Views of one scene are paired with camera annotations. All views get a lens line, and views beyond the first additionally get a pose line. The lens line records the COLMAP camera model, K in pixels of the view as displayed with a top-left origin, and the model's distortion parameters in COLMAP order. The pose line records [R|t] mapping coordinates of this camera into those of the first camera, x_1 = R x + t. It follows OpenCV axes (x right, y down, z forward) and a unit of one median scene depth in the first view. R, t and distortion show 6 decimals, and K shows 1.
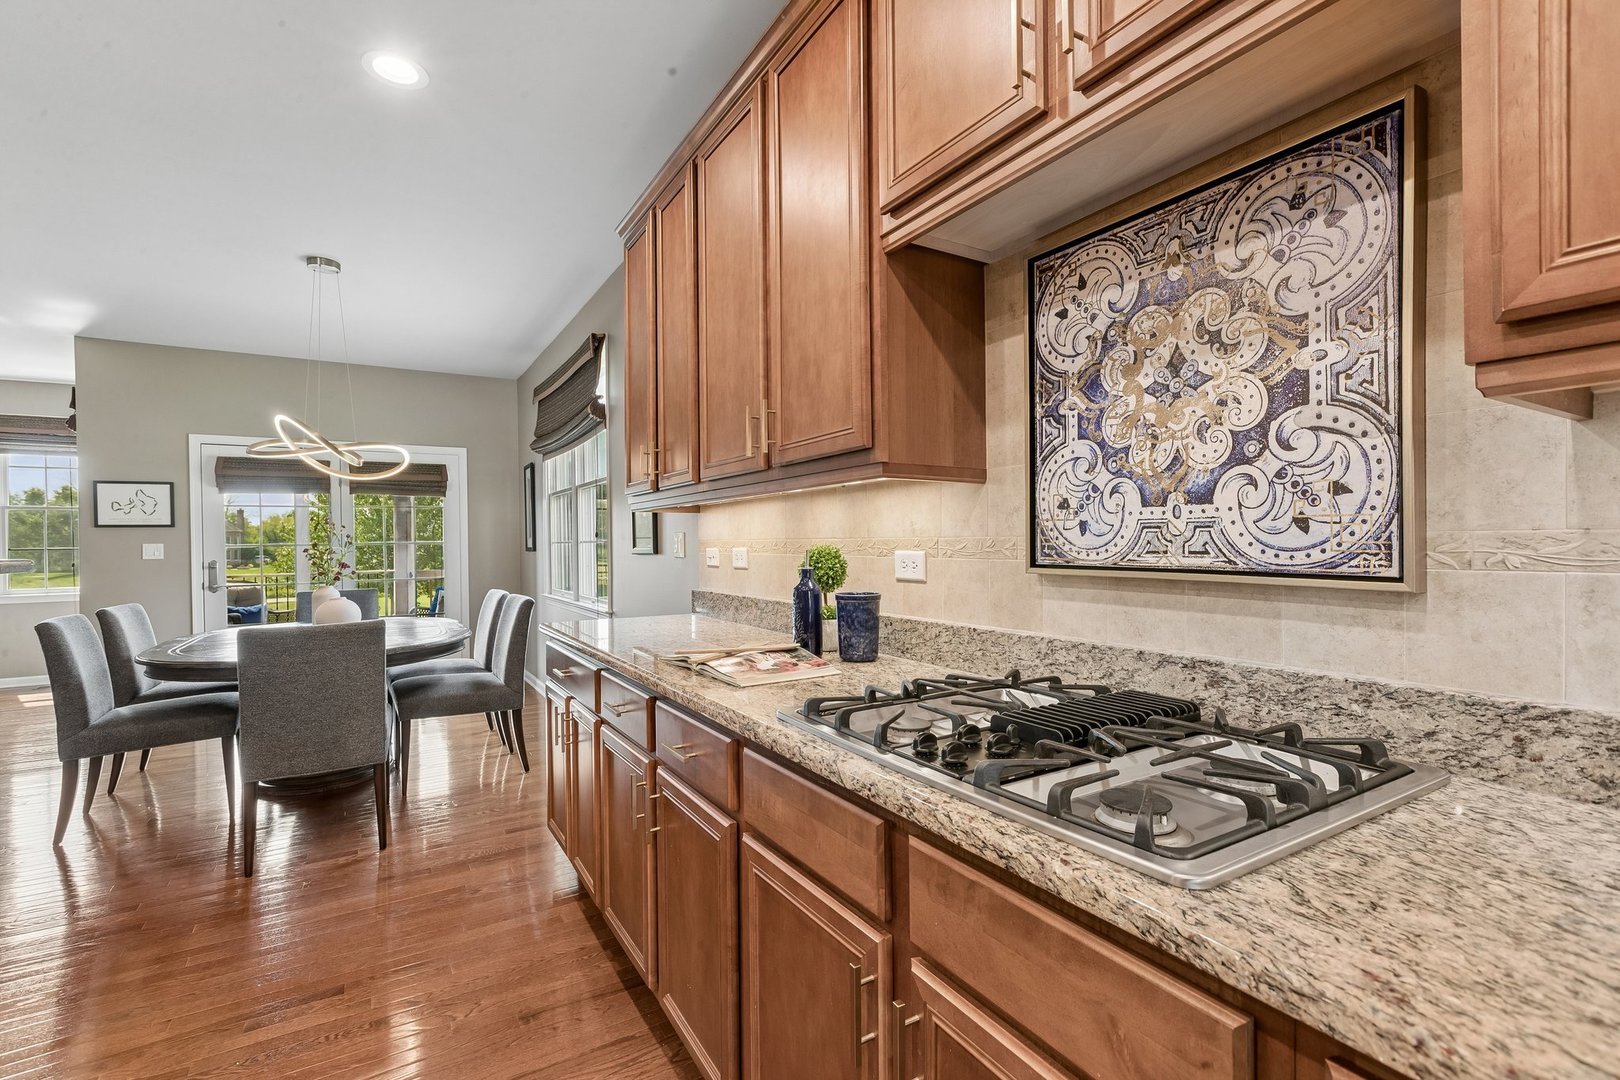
lens RADIAL K [[727.7, 0, 808.9], [0, 727.7, 545.3], [0, 0, 1]] dist [0.004200, -0.000010]
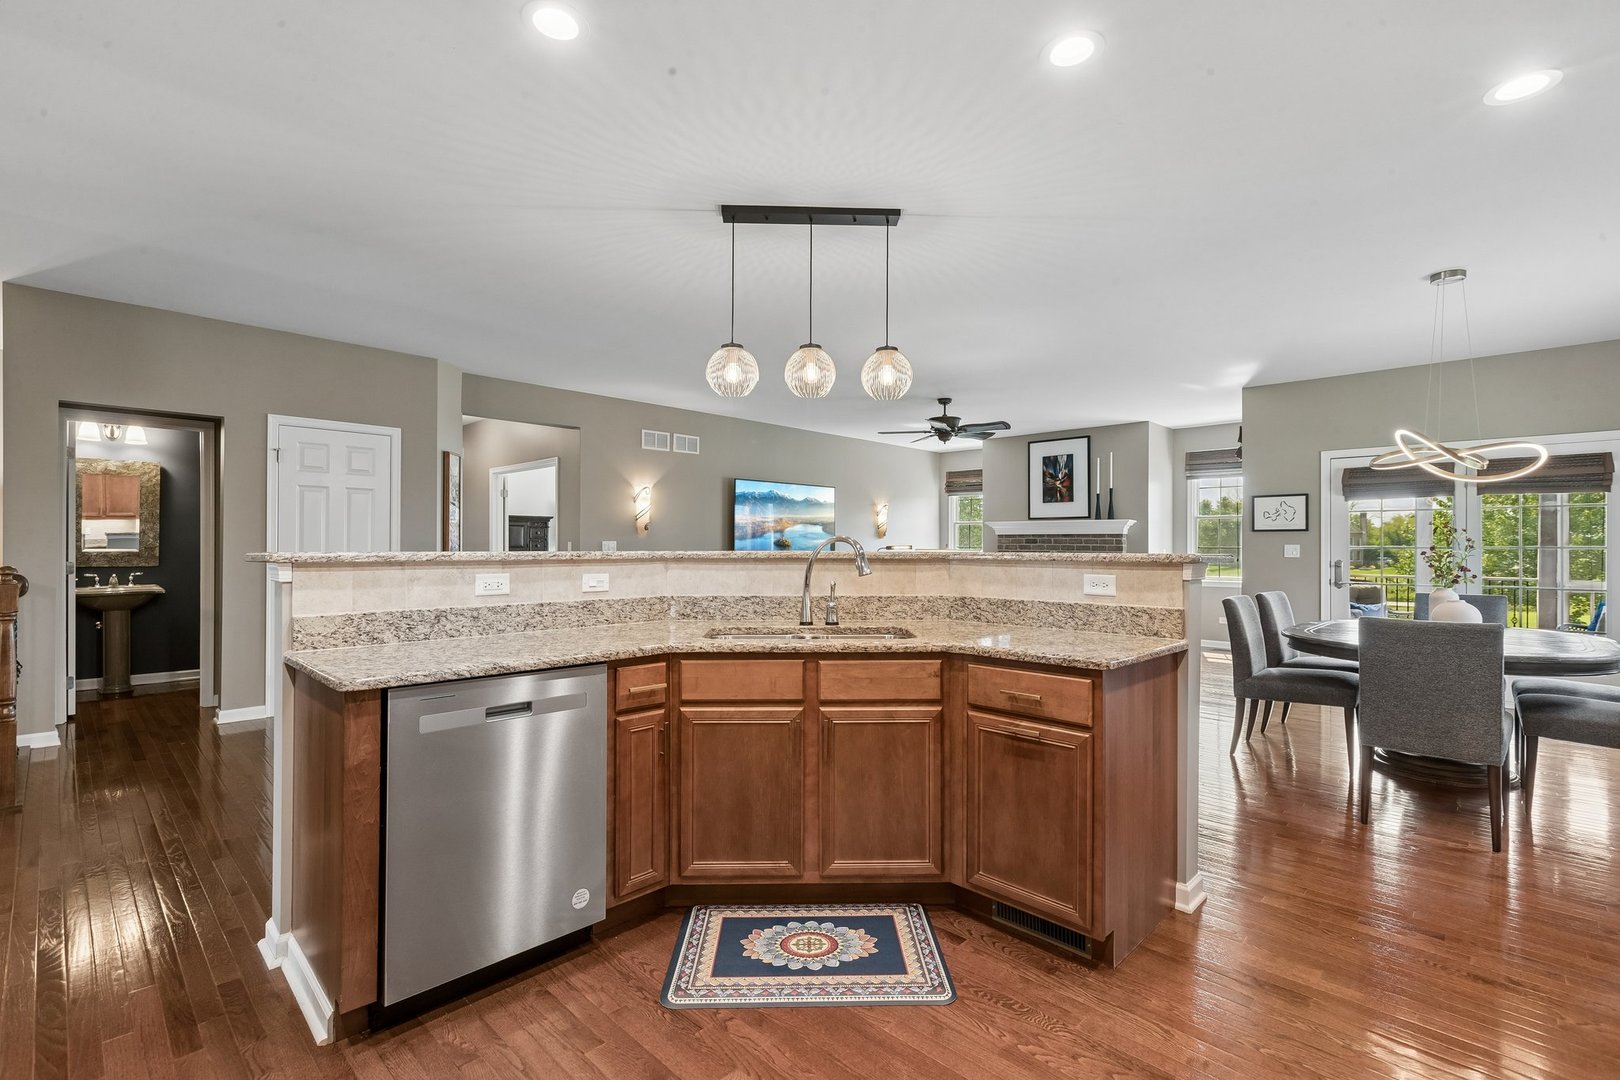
lens RADIAL K [[727.7, 0, 808.9], [0, 727.7, 545.3], [0, 0, 1]] dist [0.004200, -0.000010]
pose [[0.256276, 0.011469, -0.966536, 0.302591], [-0.013043, 0.999880, 0.008406, -0.003789], [0.966516, 0.010452, 0.256394, -0.386099]]
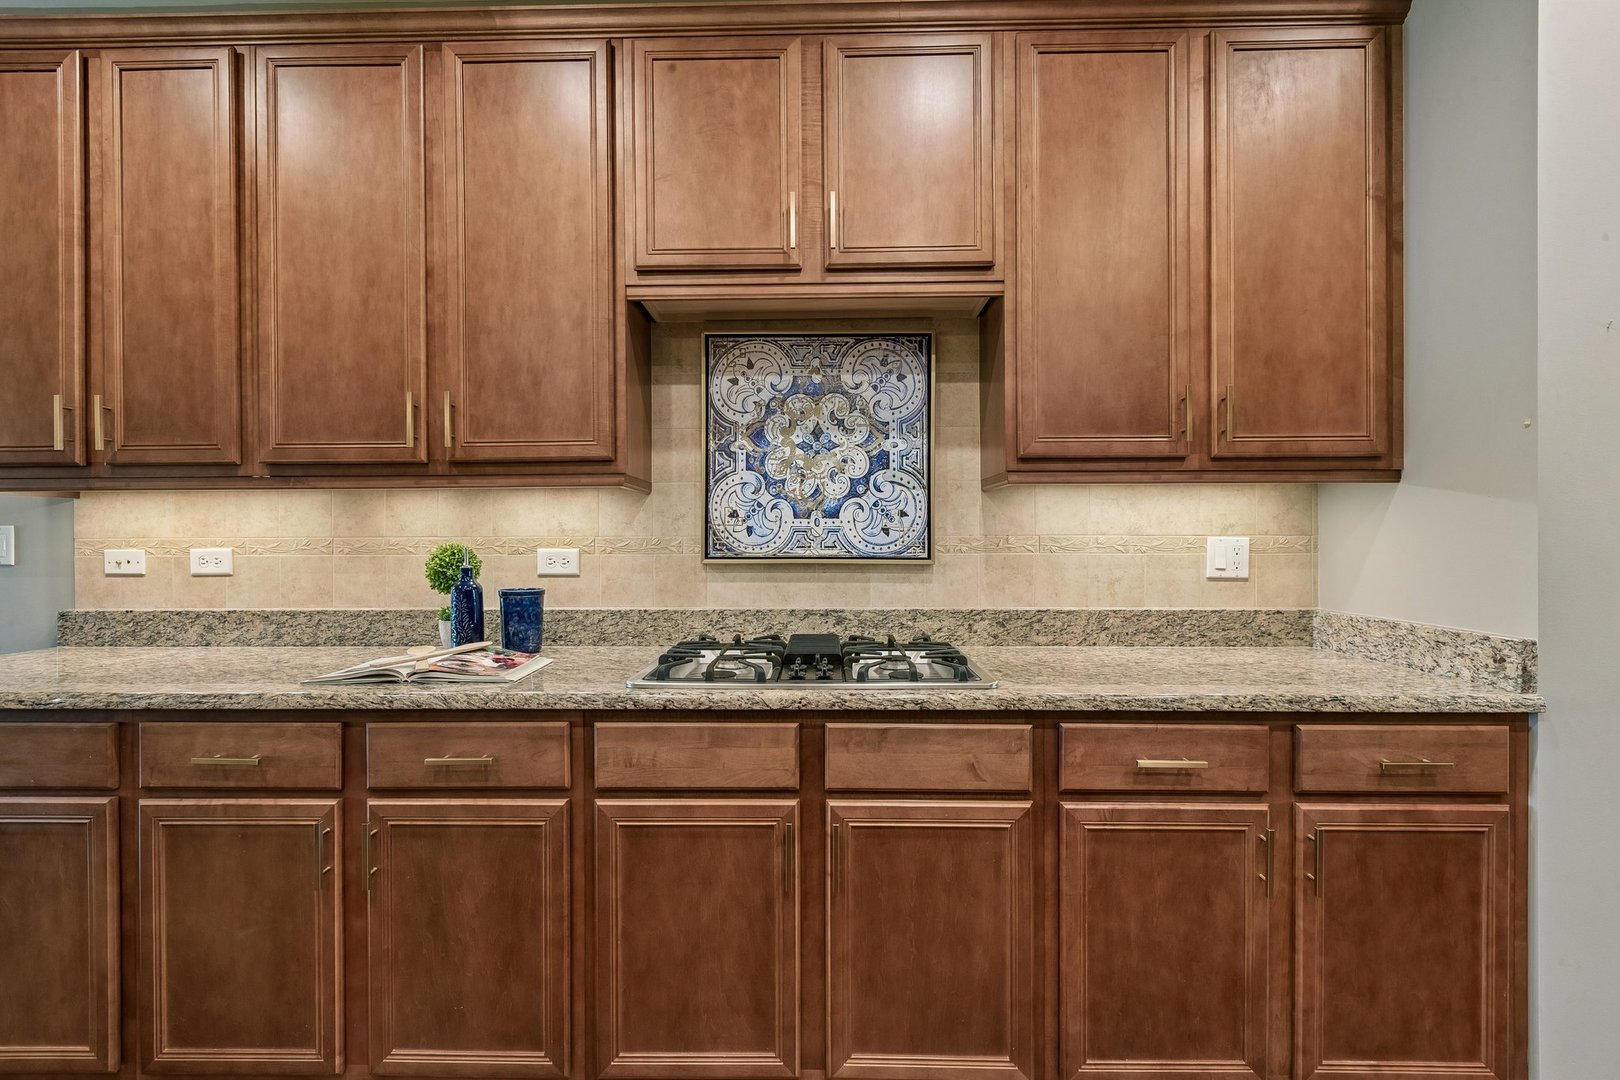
lens RADIAL K [[727.7, 0, 808.9], [0, 727.7, 545.3], [0, 0, 1]] dist [0.004200, -0.000010]
pose [[0.534485, -0.002409, 0.845174, -0.783129], [0.003427, 0.999994, 0.000683, 0.004111], [-0.845171, 0.002531, 0.534490, 0.112612]]
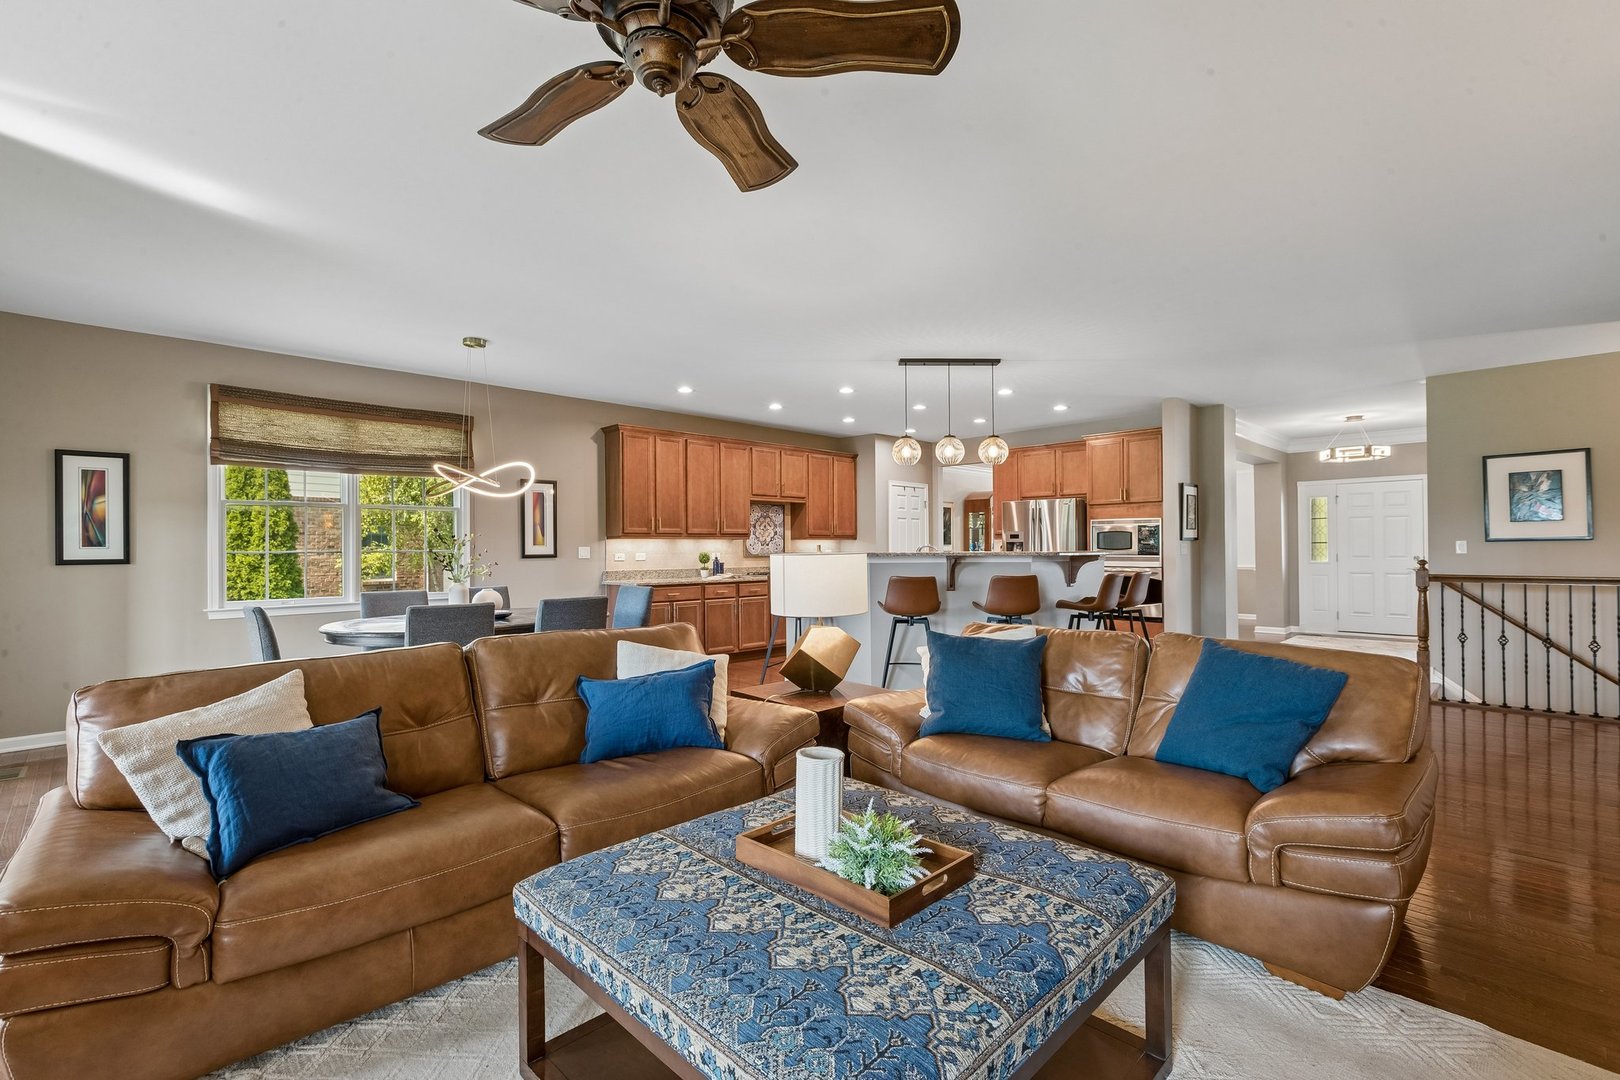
lens RADIAL K [[727.7, 0, 808.9], [0, 727.7, 545.3], [0, 0, 1]] dist [0.004200, -0.000010]
pose [[-0.236794, 0.018775, 0.971378, -5.765335], [0.015093, 0.999764, -0.015645, 0.050095], [-0.971443, 0.010957, -0.237021, 1.987817]]
